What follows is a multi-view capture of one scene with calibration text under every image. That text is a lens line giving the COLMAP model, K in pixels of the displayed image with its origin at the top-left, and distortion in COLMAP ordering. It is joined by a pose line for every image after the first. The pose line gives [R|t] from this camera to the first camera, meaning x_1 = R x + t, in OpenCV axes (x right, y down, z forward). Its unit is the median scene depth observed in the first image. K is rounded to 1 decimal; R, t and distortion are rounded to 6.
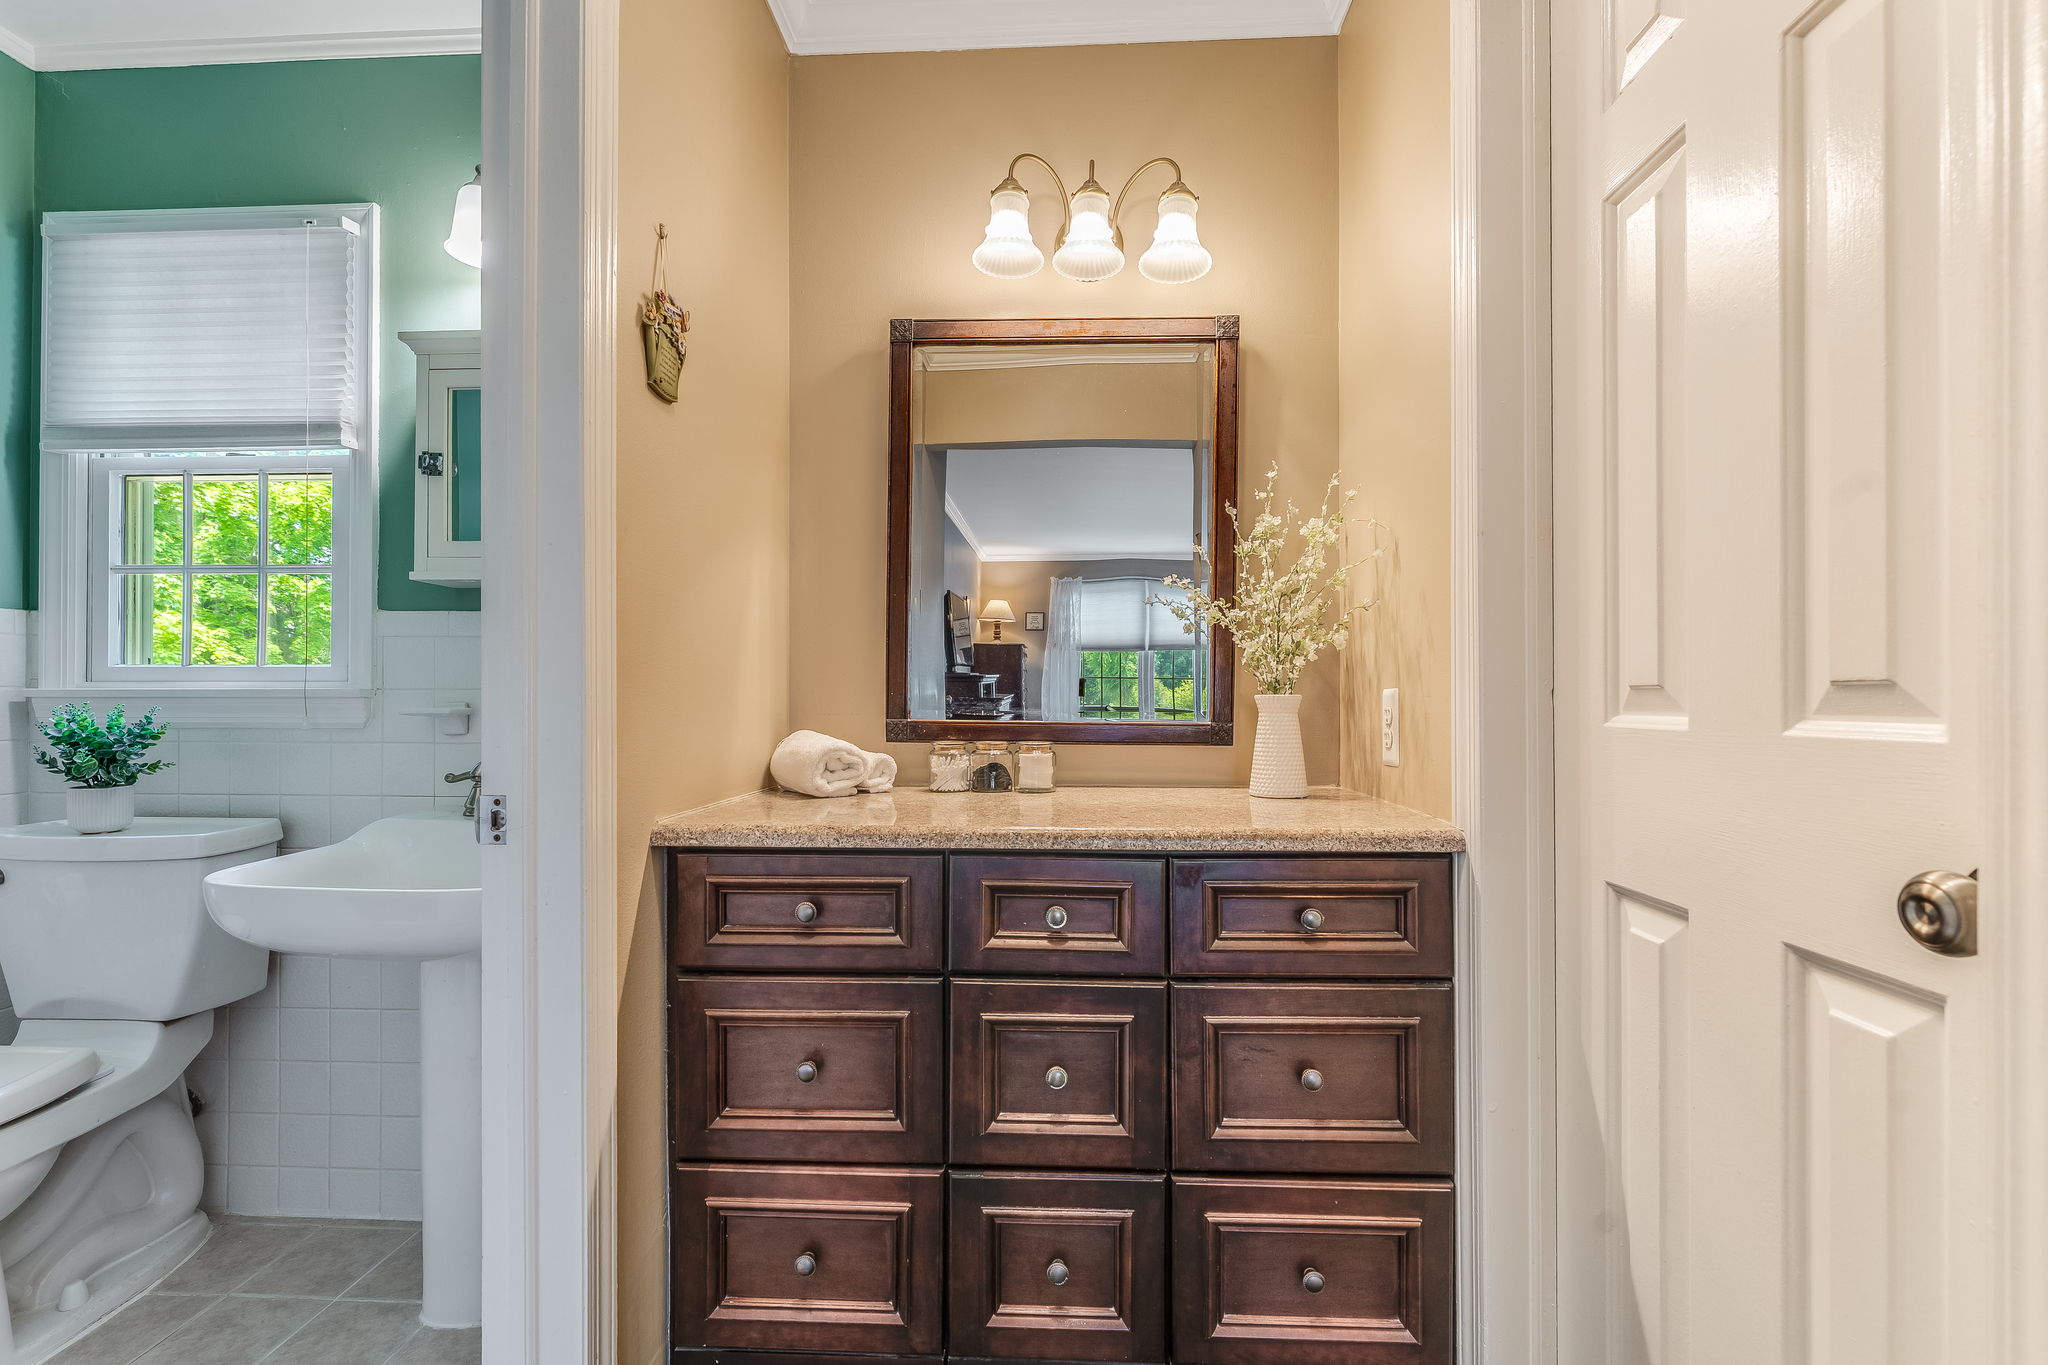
lens RADIAL K [[871.7, 0, 1025.6], [0, 871.7, 699.3], [0, 0, 1]] dist [-0.001128, -0.000305]
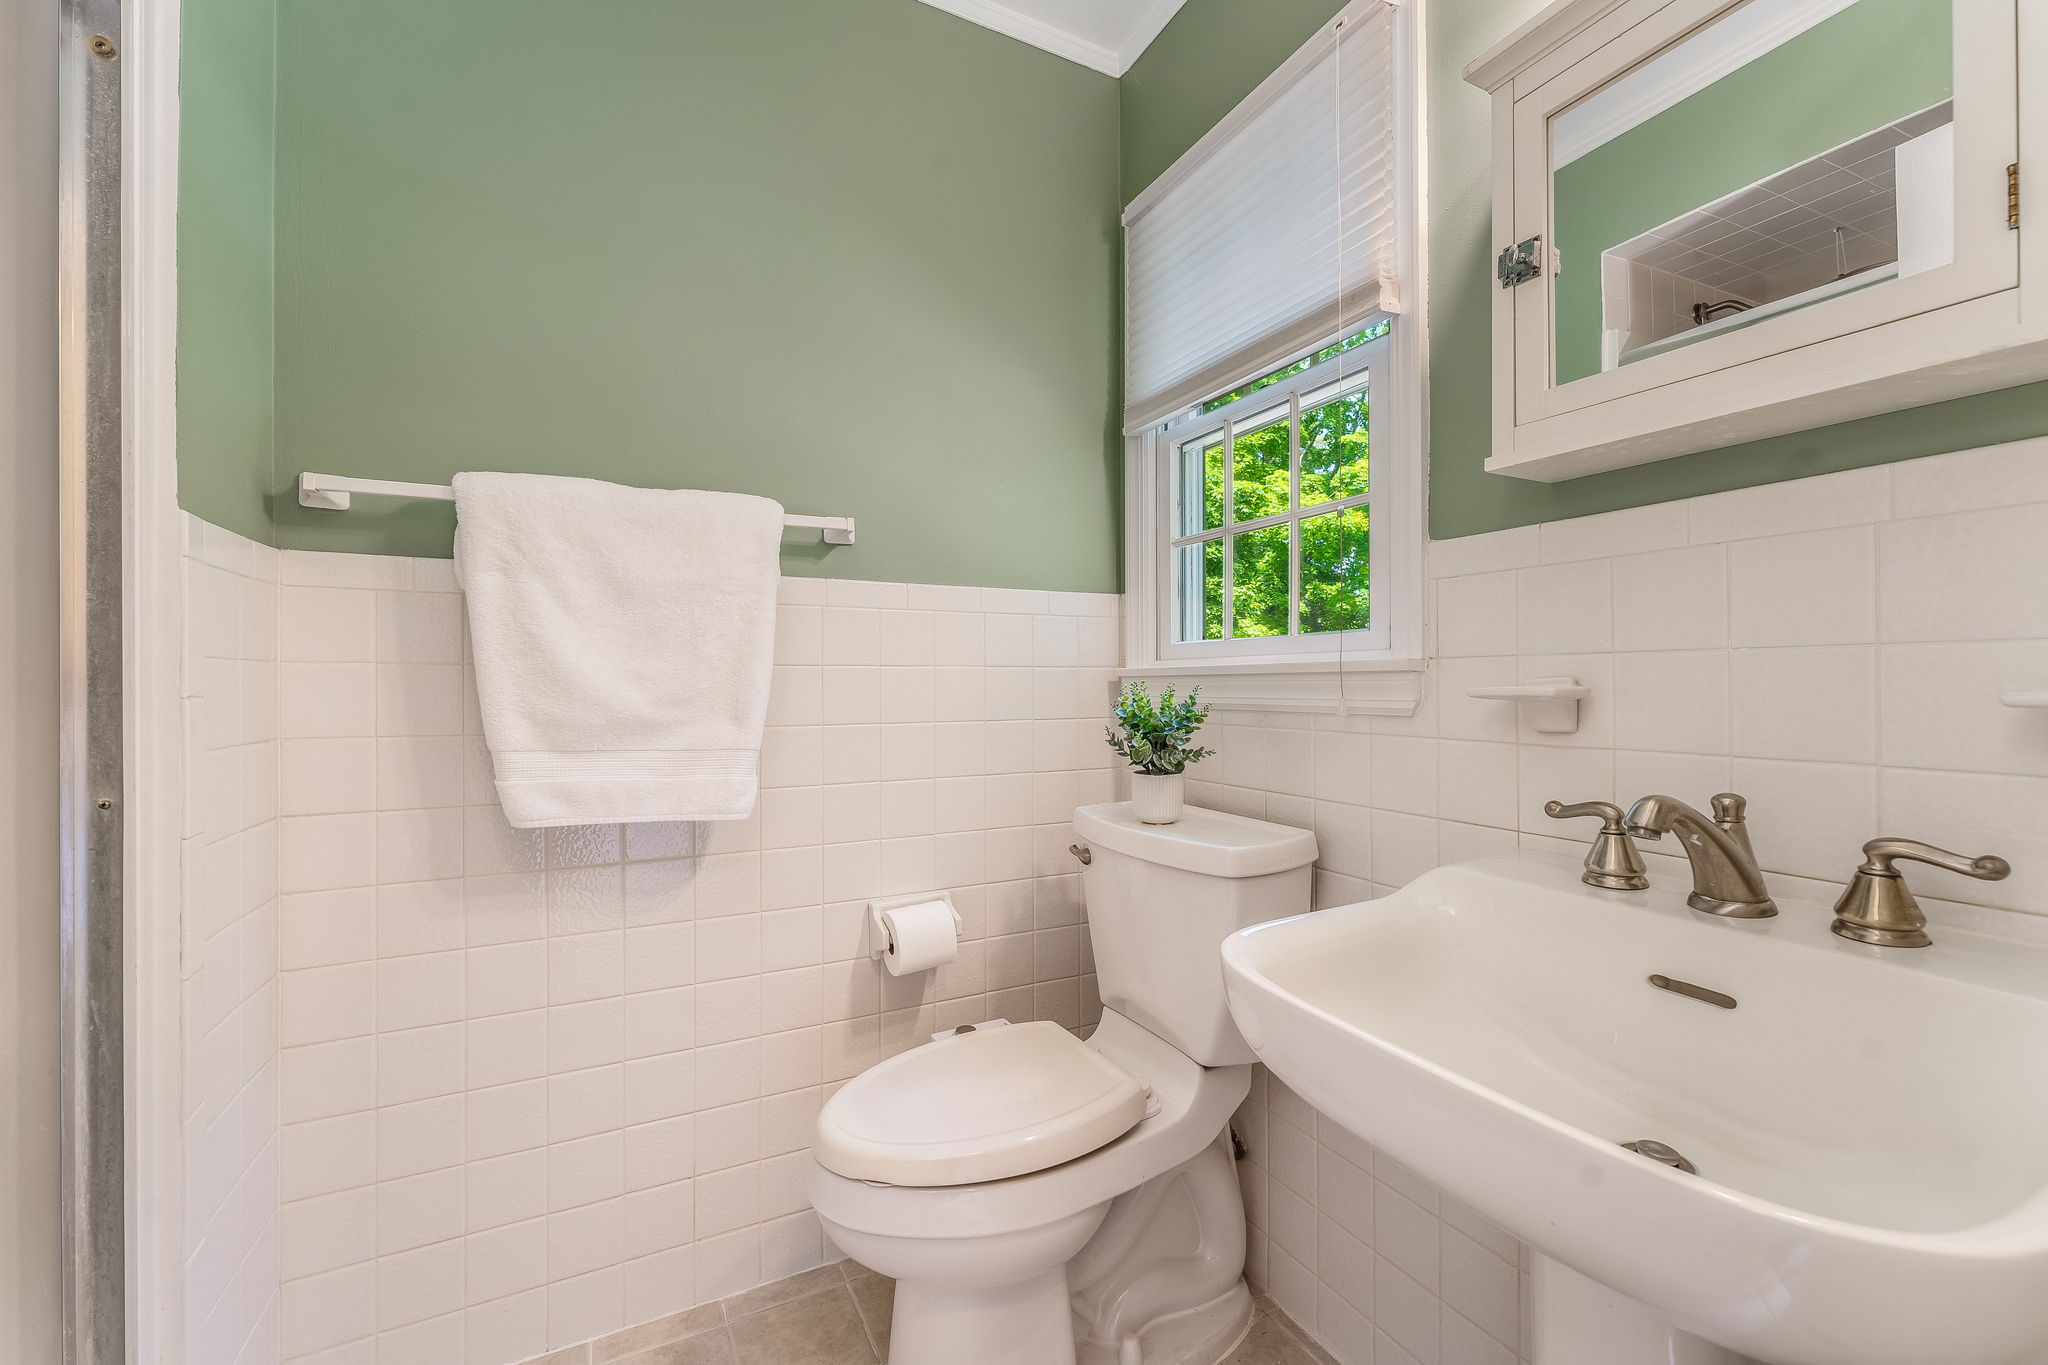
lens RADIAL K [[842.9, 0, 1024.0], [0, 842.9, 682.5], [0, 0, 1]] dist [-0.002278, -0.000322]
pose [[0.505280, -0.004990, -0.862941, -0.363330], [0.008982, 0.999960, -0.000523, 0.004648], [0.862909, -0.007487, 0.505305, 0.426677]]
